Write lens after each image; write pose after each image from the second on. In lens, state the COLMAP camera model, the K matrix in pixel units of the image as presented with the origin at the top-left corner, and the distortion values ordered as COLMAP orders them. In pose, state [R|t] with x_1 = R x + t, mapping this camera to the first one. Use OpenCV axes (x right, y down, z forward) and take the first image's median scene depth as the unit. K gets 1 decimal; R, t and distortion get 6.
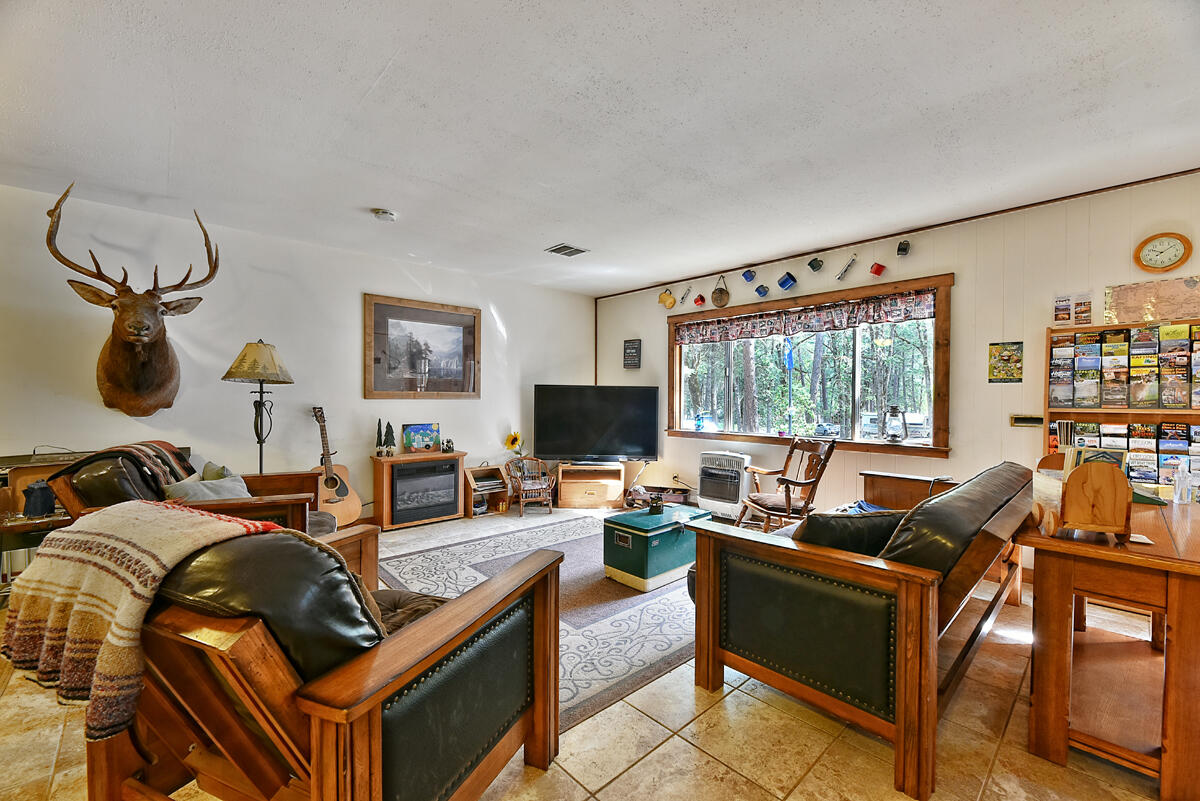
lens RADIAL K [[485.1, 0, 600.0], [0, 485.1, 400.5], [0, 0, 1]] dist [0.001667, -0.004456]
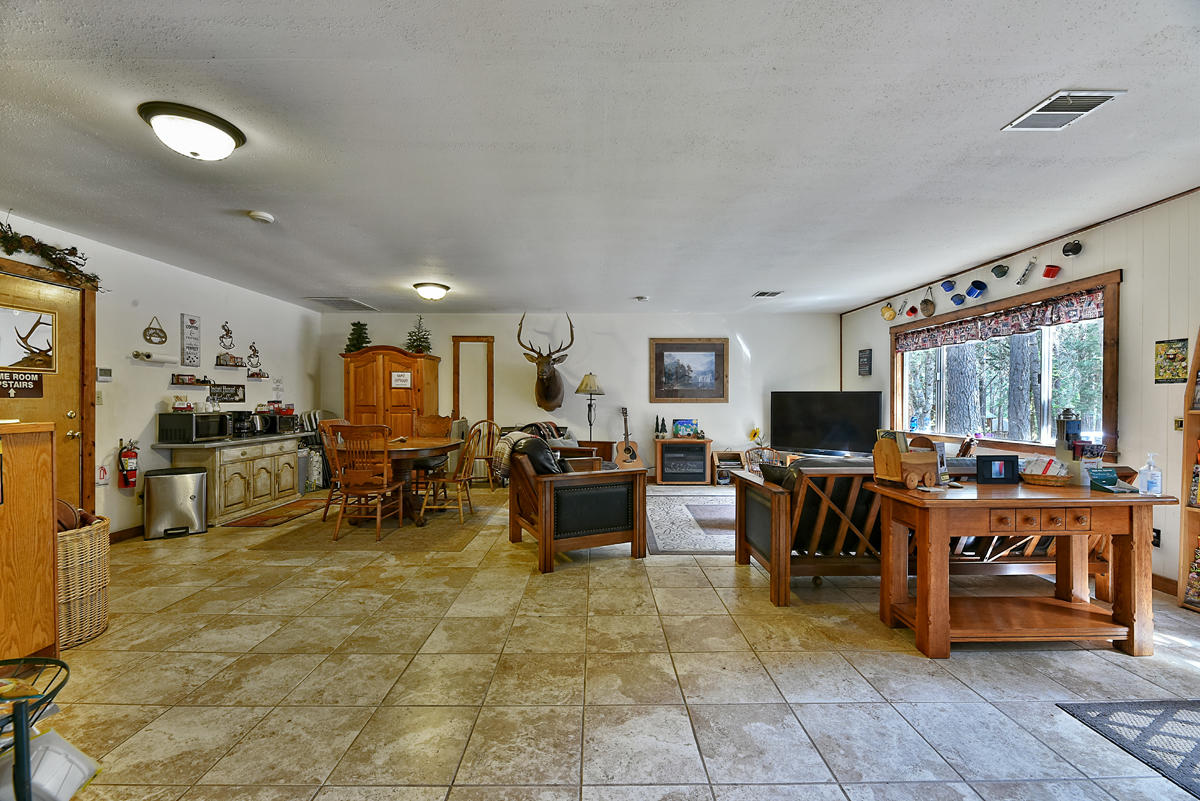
lens RADIAL K [[485.1, 0, 600.0], [0, 485.1, 400.5], [0, 0, 1]] dist [0.001667, -0.004456]
pose [[0.738295, -0.006236, -0.674449, 0.483142], [-0.000267, 0.999954, -0.009538, 0.004142], [0.674478, 0.007222, 0.738259, -0.312577]]
